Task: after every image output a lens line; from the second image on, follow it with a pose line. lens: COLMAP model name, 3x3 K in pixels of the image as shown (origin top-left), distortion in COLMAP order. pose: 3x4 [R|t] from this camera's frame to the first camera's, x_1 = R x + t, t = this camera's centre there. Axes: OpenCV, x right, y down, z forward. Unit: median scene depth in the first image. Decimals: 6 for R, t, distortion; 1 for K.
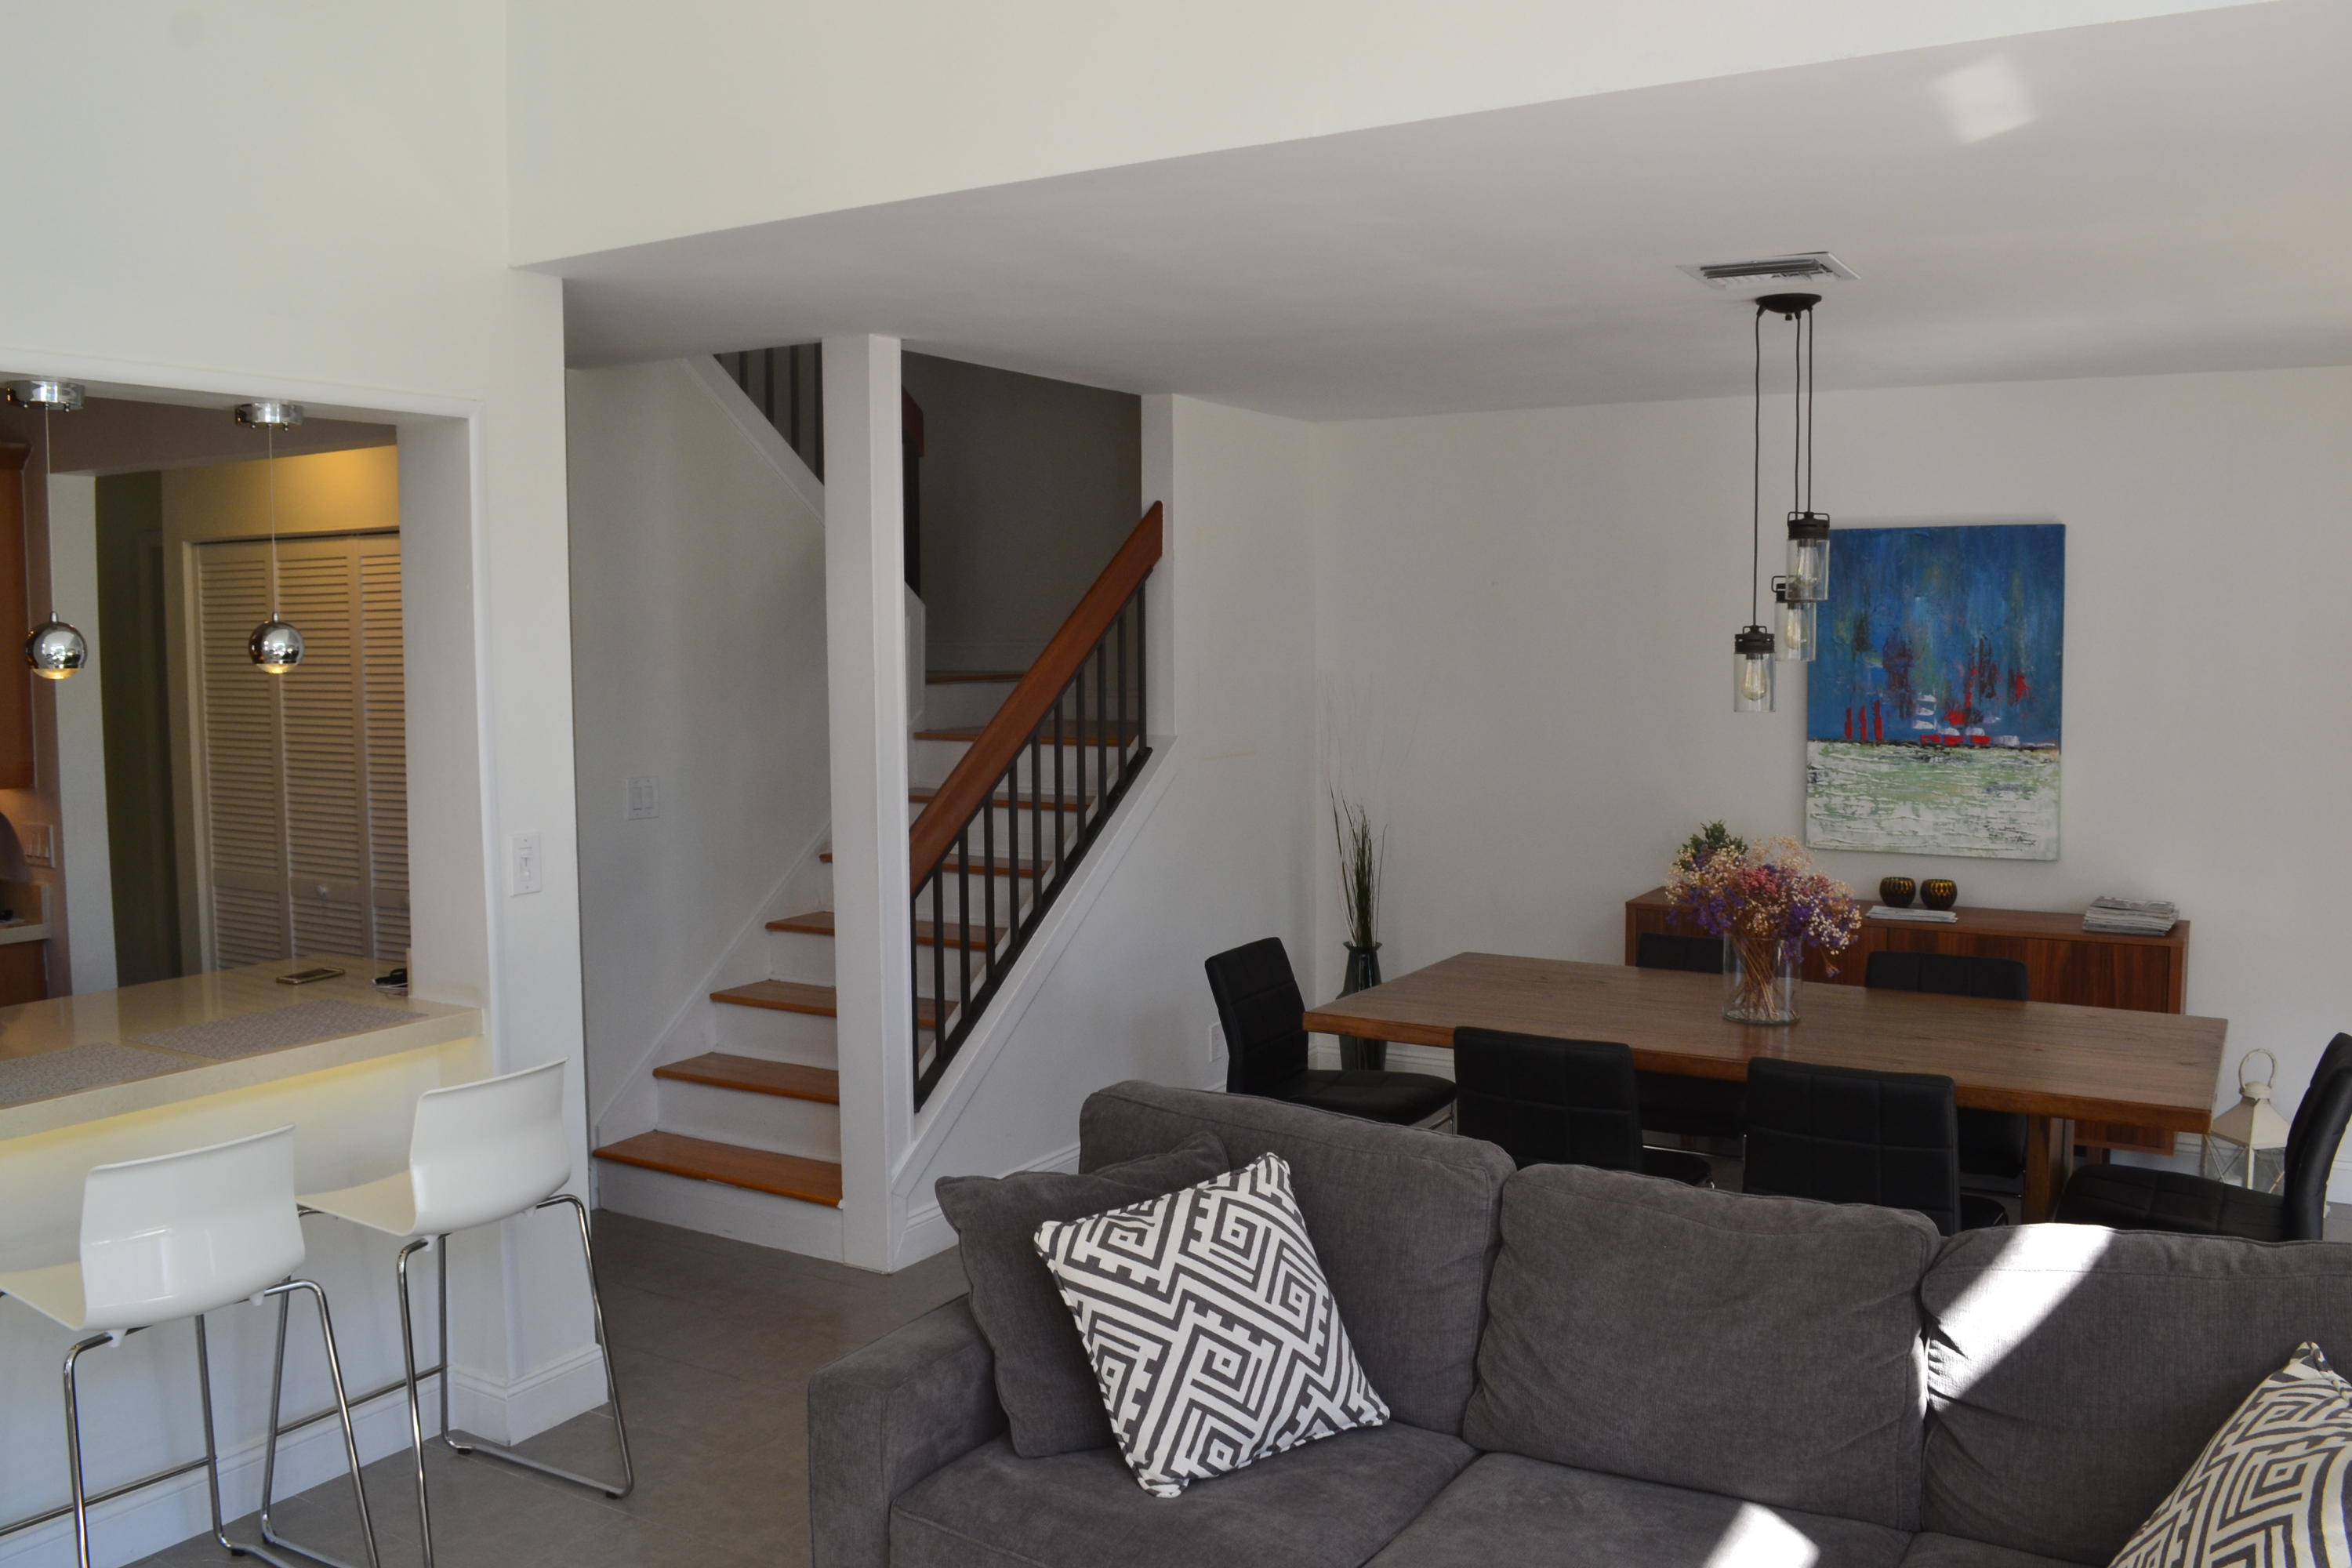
lens RADIAL K [[1886.4, 0, 1174.7], [0, 1886.4, 781.0], [0, 0, 1]] dist [-0.089773, 0.016886]
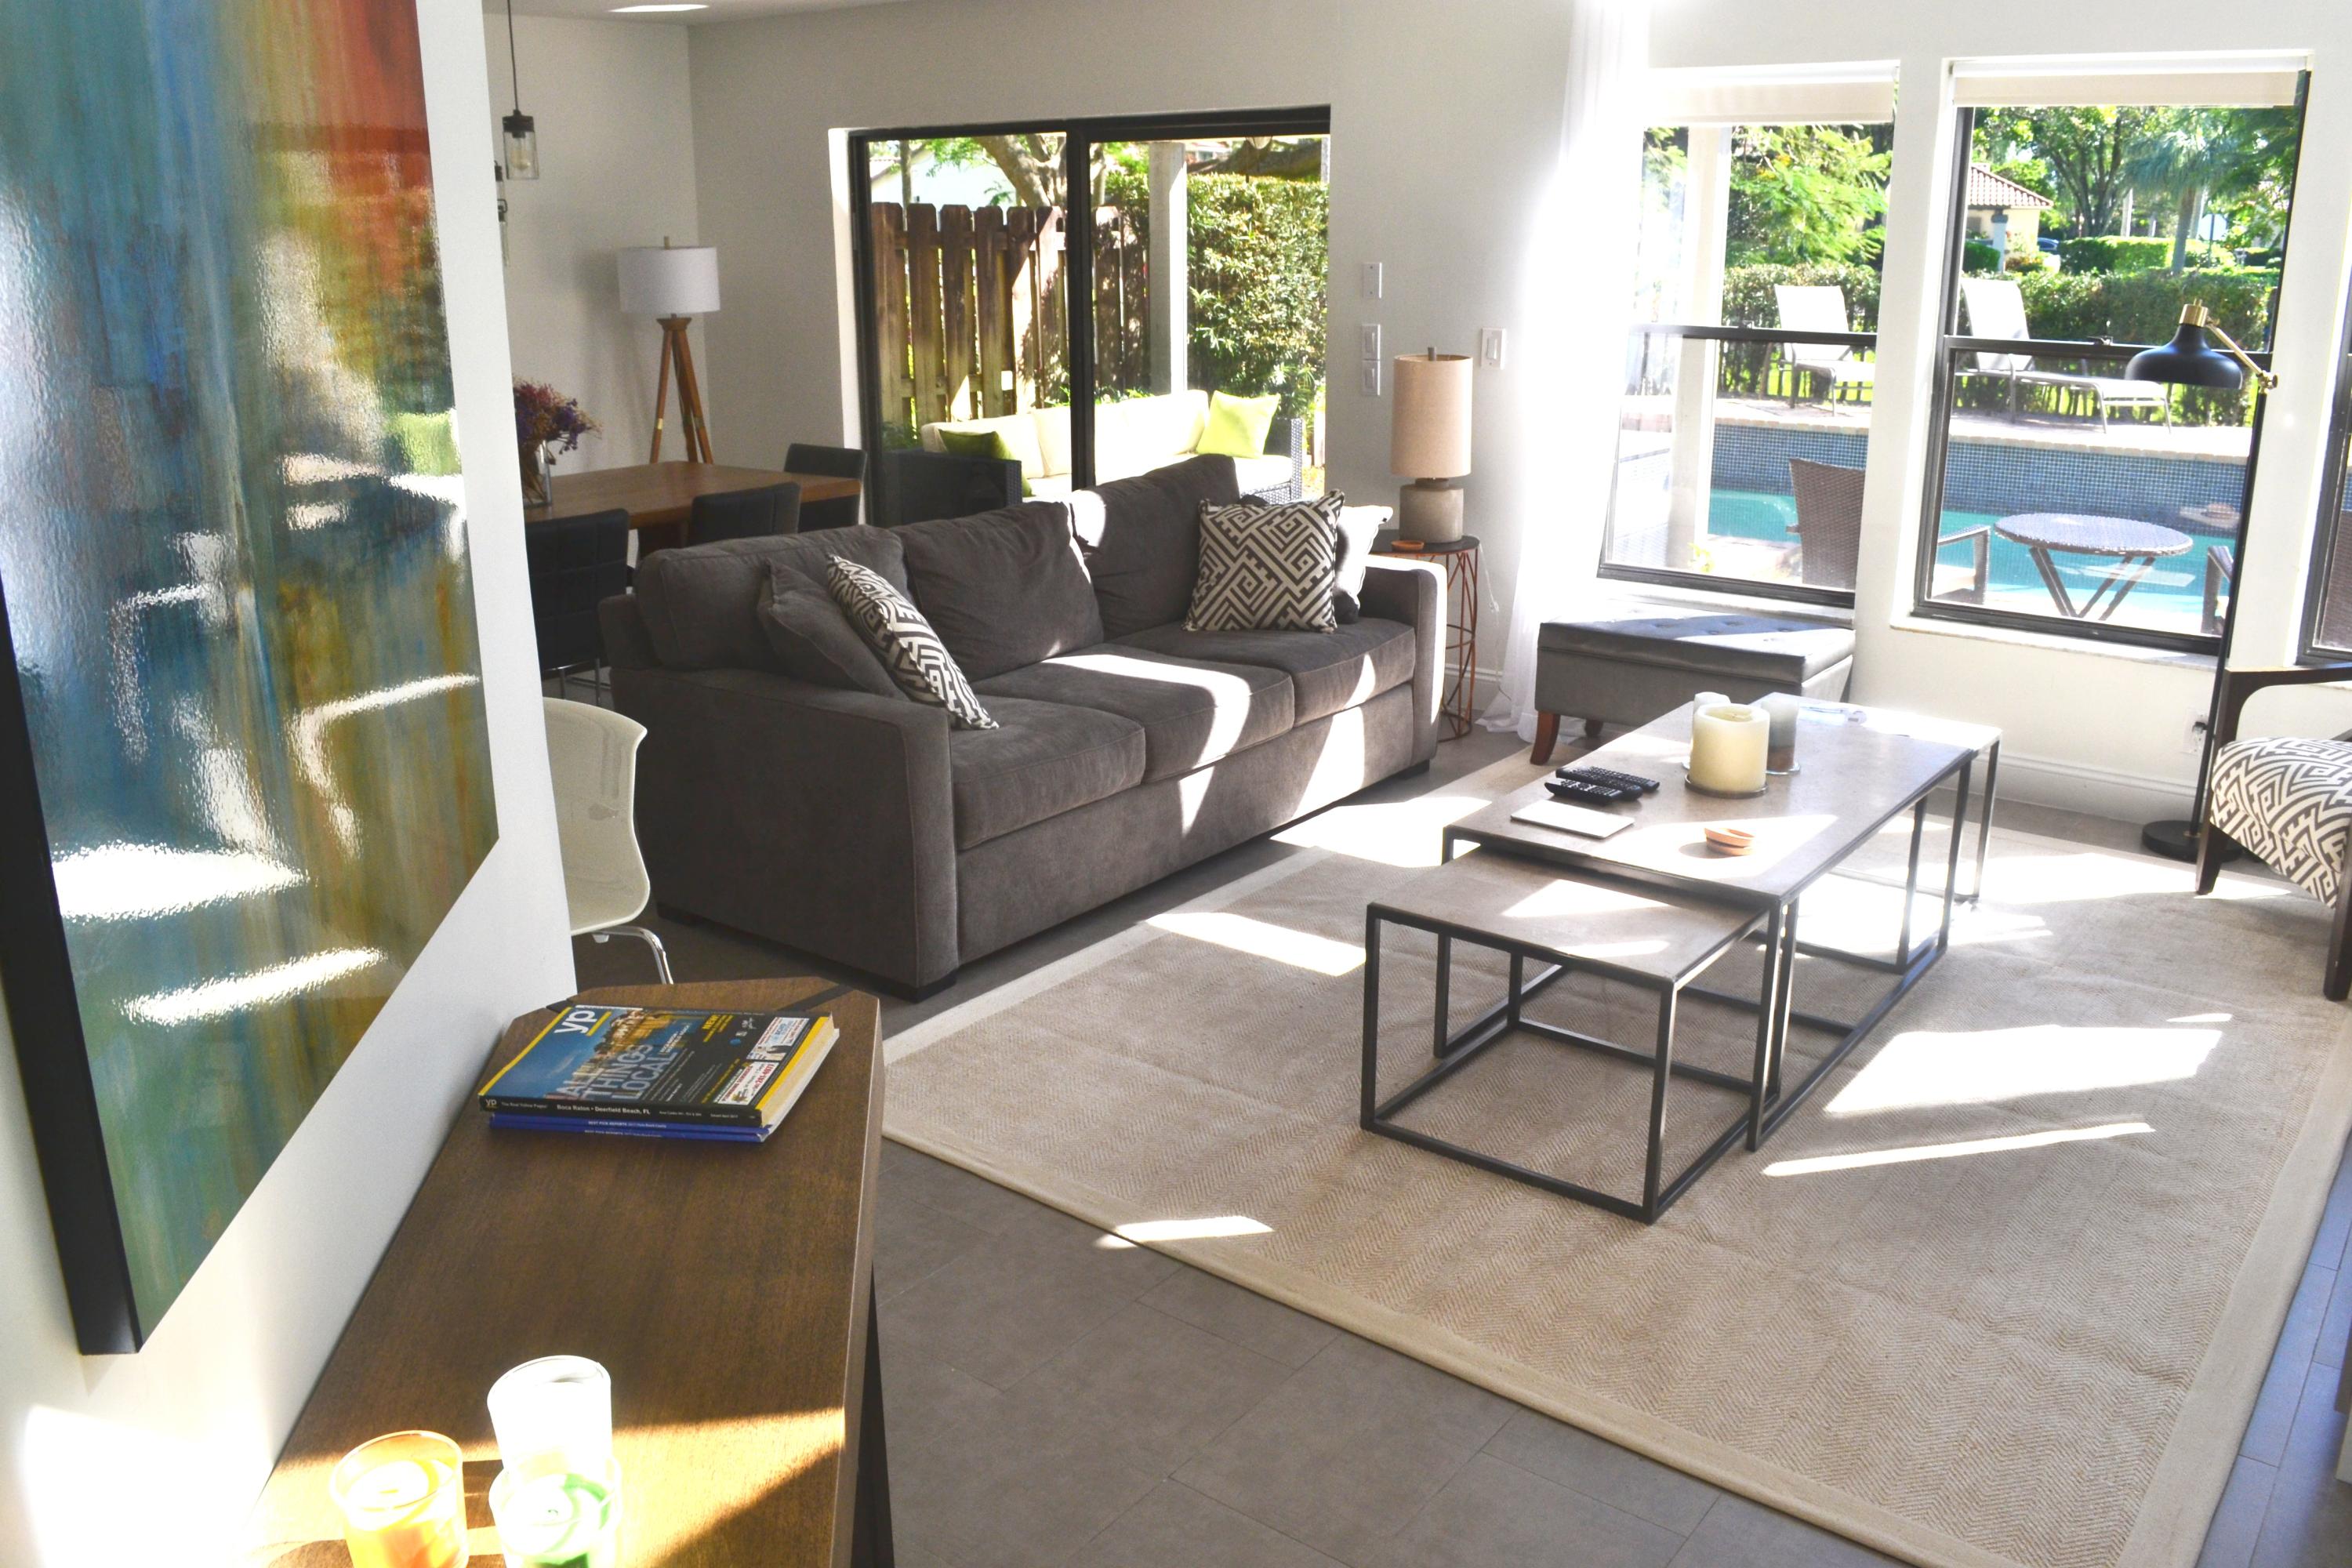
lens RADIAL K [[1886.4, 0, 1174.7], [0, 1886.4, 781.0], [0, 0, 1]] dist [-0.089773, 0.016886]
pose [[0.119155, -0.282543, 0.951825, -0.715627], [0.086566, 0.957961, 0.273527, -0.005392], [-0.989095, 0.049803, 0.138605, 0.278992]]
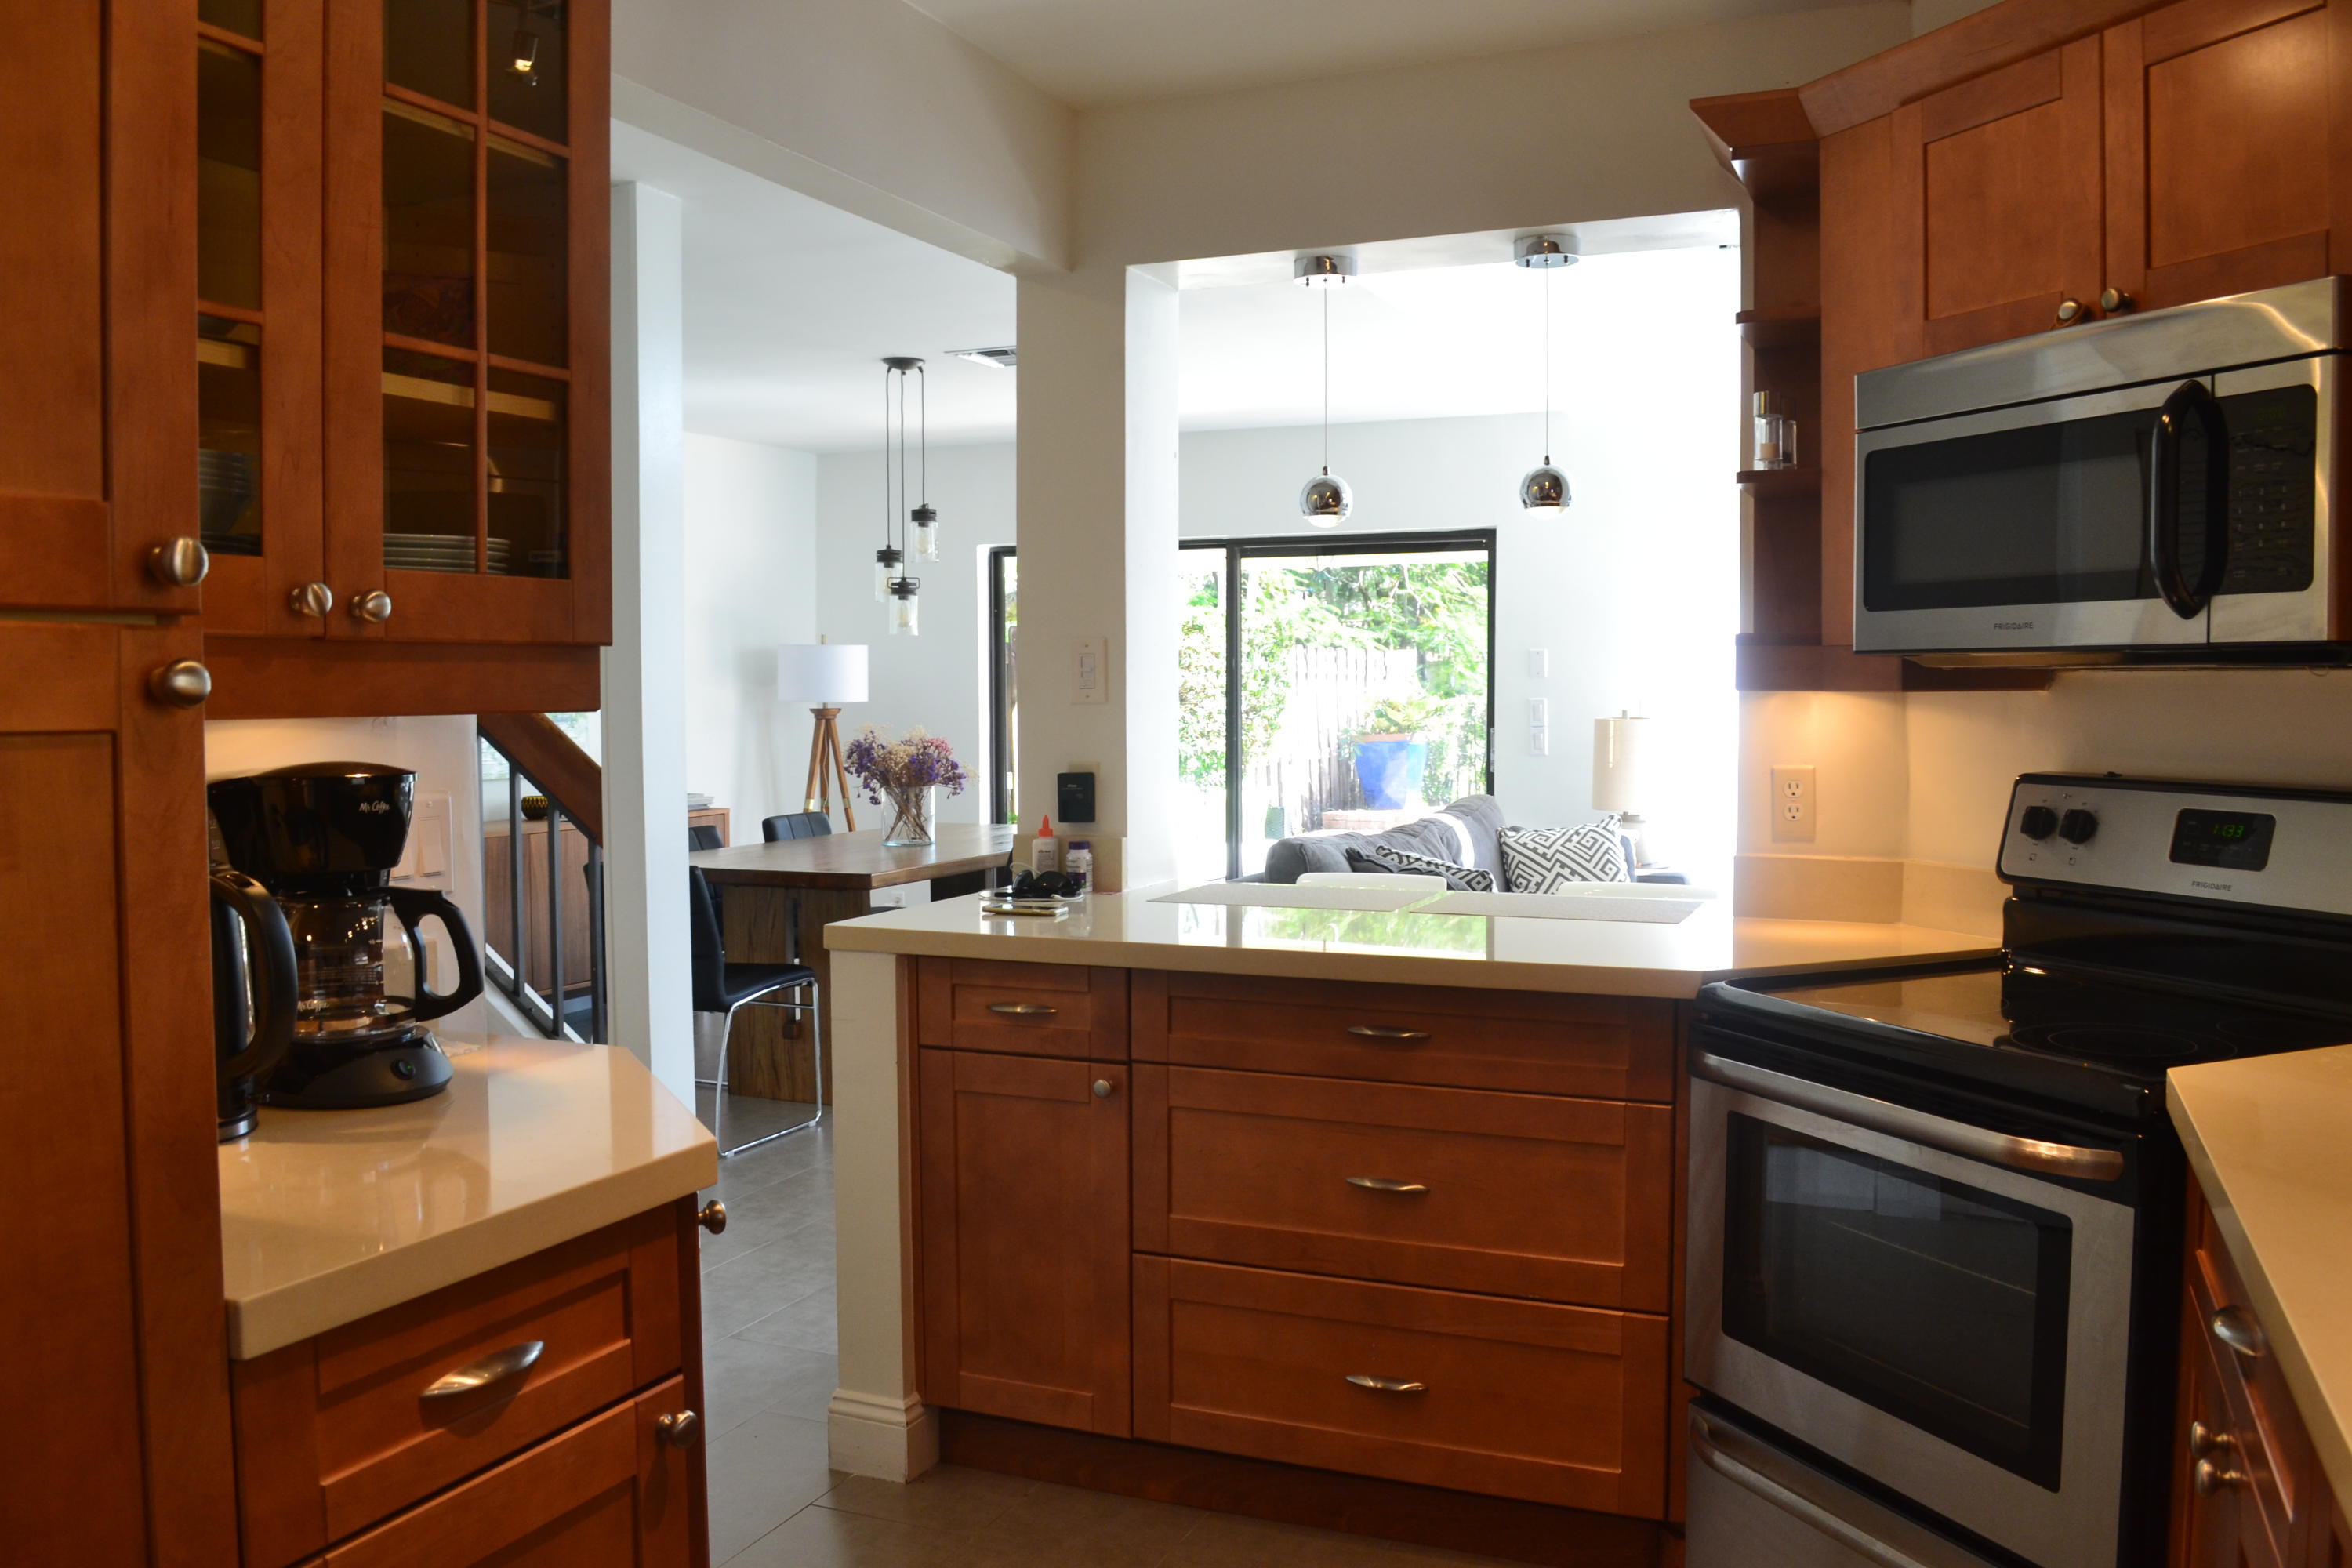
lens RADIAL K [[1920.1, 0, 1179.0], [0, 1920.1, 793.3], [0, 0, 1]] dist [-0.080992, 0.013610]
pose [[-0.143269, -0.050882, 0.988375, -0.915277], [0.085498, 0.994308, 0.063581, 0.006669], [-0.985984, 0.093613, -0.138103, 0.753492]]
